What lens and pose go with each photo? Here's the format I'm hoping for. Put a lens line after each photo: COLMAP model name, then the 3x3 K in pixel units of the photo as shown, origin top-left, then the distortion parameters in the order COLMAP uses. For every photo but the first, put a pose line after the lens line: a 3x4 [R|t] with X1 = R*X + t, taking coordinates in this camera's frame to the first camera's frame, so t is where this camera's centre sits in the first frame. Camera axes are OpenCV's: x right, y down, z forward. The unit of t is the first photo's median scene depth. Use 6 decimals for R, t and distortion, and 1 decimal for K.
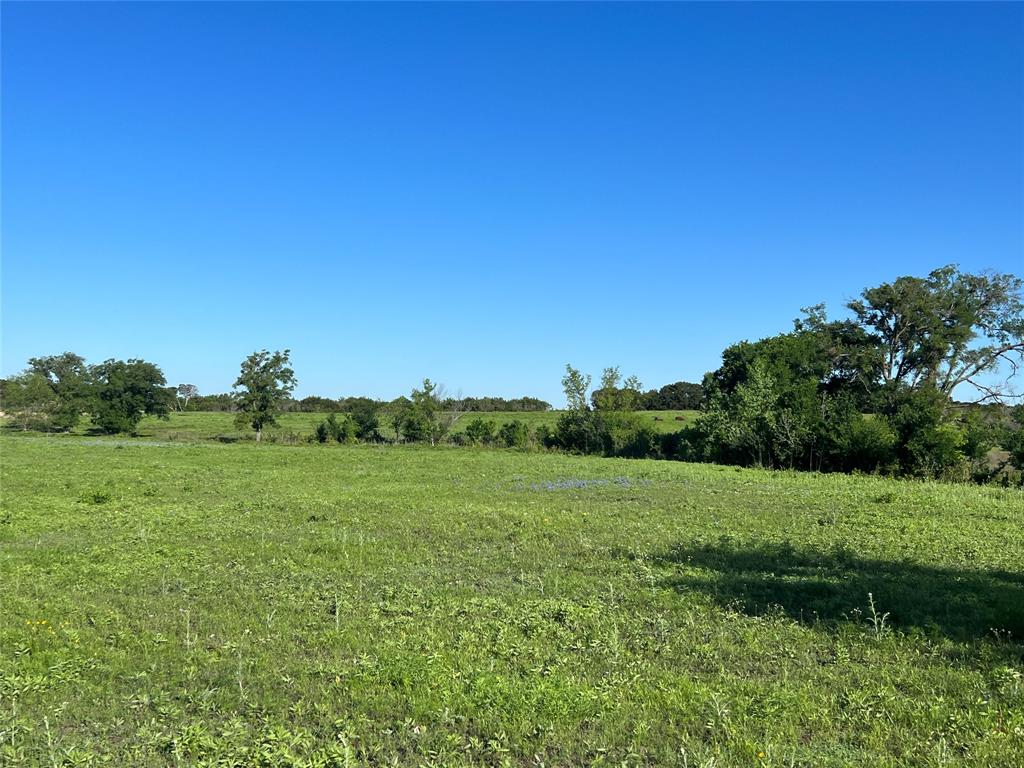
lens RADIAL K [[1101.0, 0, 512.2], [0, 1101.0, 385.5], [0, 0, 1]] dist [0.012776, 0.000000]
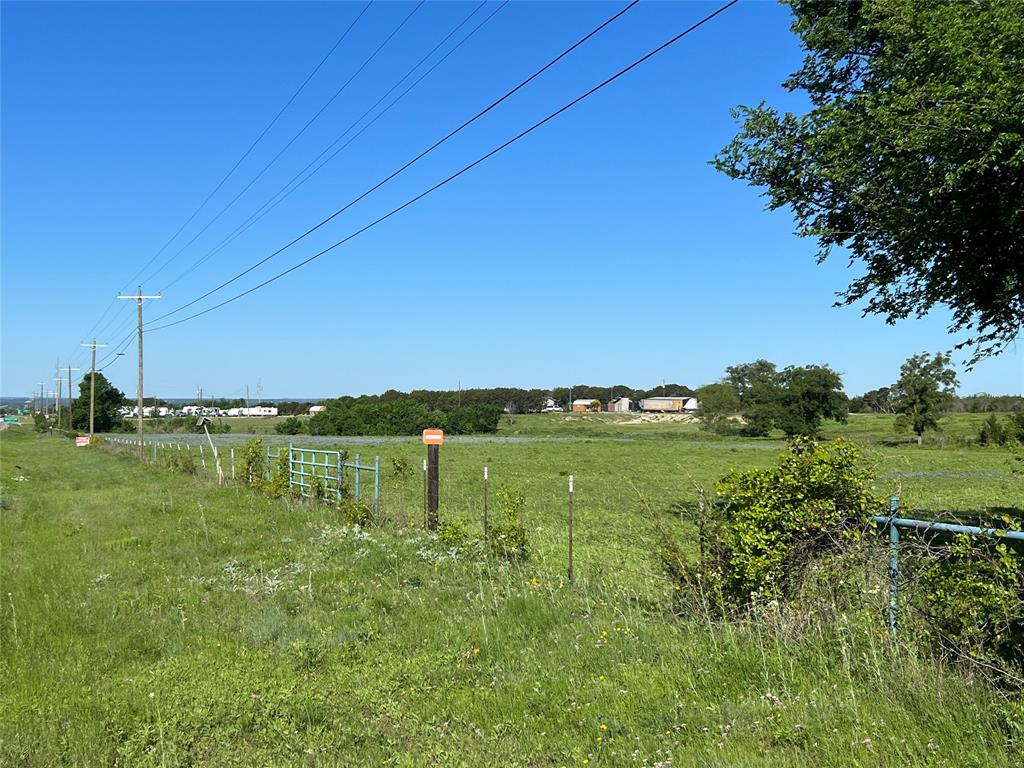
lens RADIAL K [[1288.0, 0, 511.4], [0, 1288.0, 385.6], [0, 0, 1]] dist [-0.002842, 0.000000]
pose [[0.811936, -0.029094, -0.583021, 0.143401], [0.029552, 0.999525, -0.008722, -0.003034], [0.582997, -0.010148, 0.812411, -0.145038]]
